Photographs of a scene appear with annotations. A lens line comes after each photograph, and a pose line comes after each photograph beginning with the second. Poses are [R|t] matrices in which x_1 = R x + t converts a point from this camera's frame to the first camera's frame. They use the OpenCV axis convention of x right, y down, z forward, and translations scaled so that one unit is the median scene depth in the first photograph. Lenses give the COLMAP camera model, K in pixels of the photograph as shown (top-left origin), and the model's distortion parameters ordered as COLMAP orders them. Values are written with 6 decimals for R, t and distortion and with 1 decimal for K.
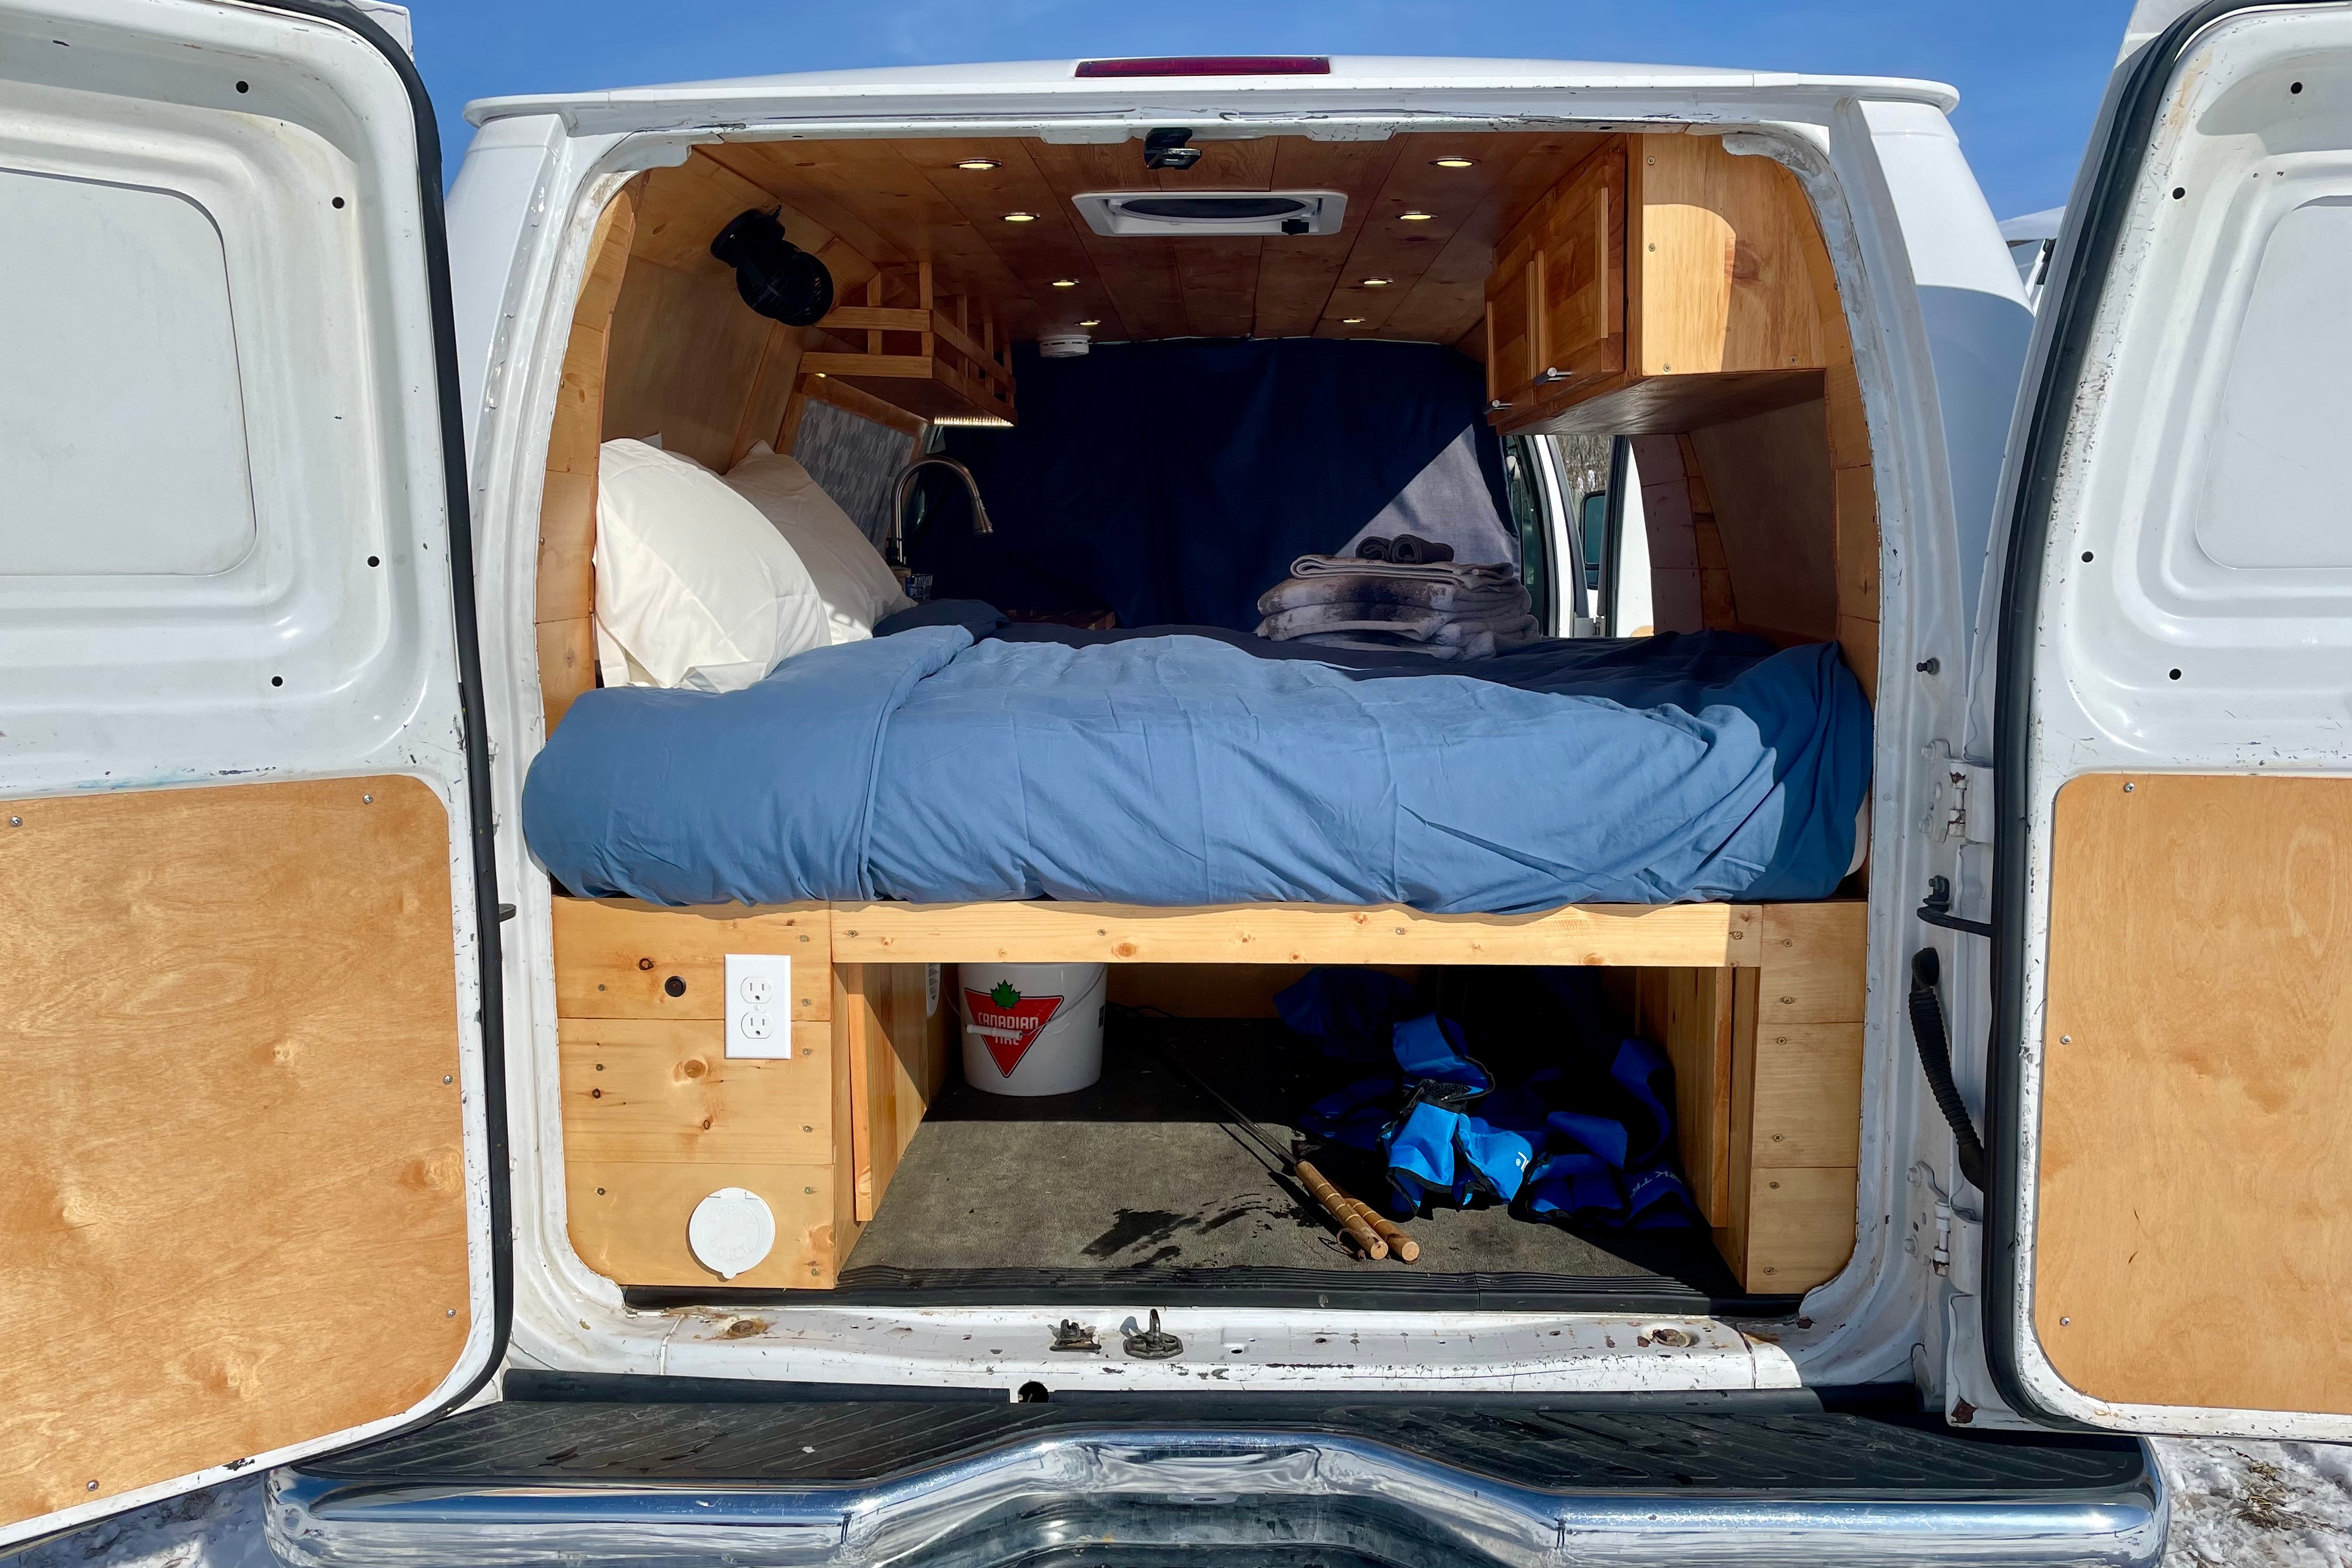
lens RADIAL K [[1771.8, 0, 1175.9], [0, 1771.8, 764.0], [0, 0, 1]] dist [0.083475, -0.107744]
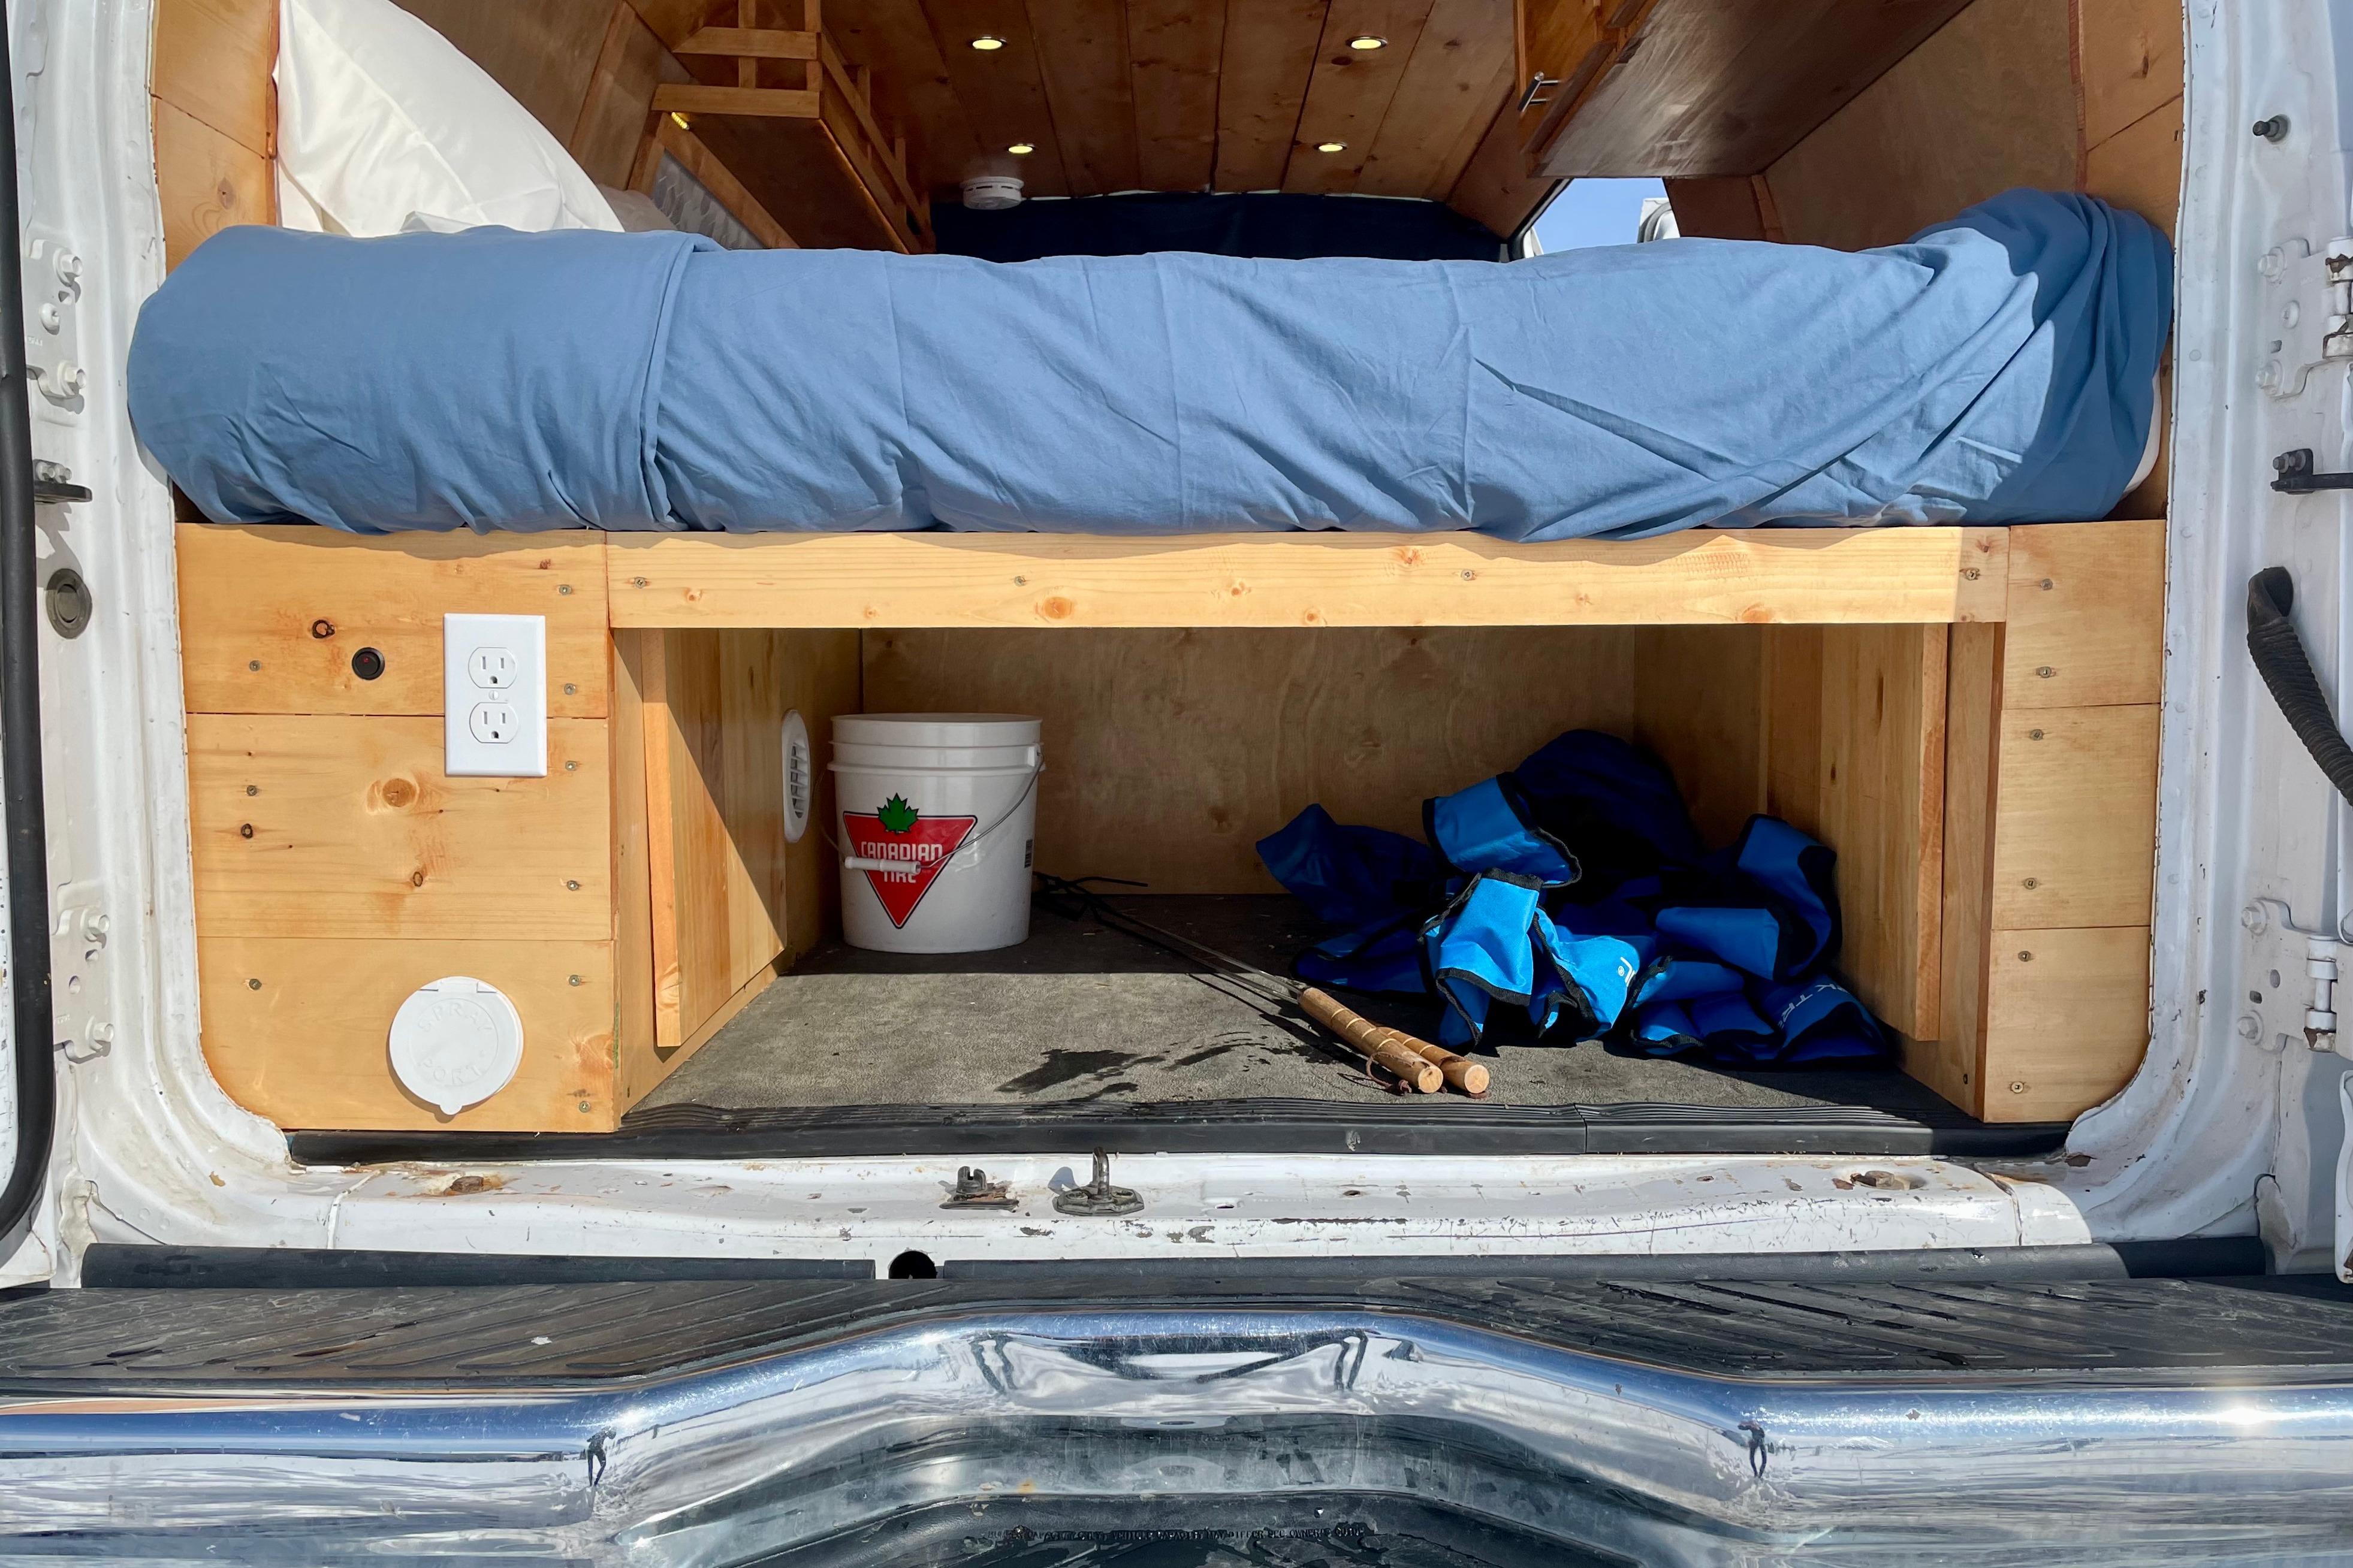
lens RADIAL K [[1772.3, 0, 1173.4], [0, 1772.3, 803.1], [0, 0, 1]] dist [0.083475, -0.107744]
pose [[0.999550, -0.001313, 0.029981, -0.004562], [0.002694, 0.998934, -0.046073, 0.212380], [-0.029888, 0.046133, 0.998488, 0.343201]]
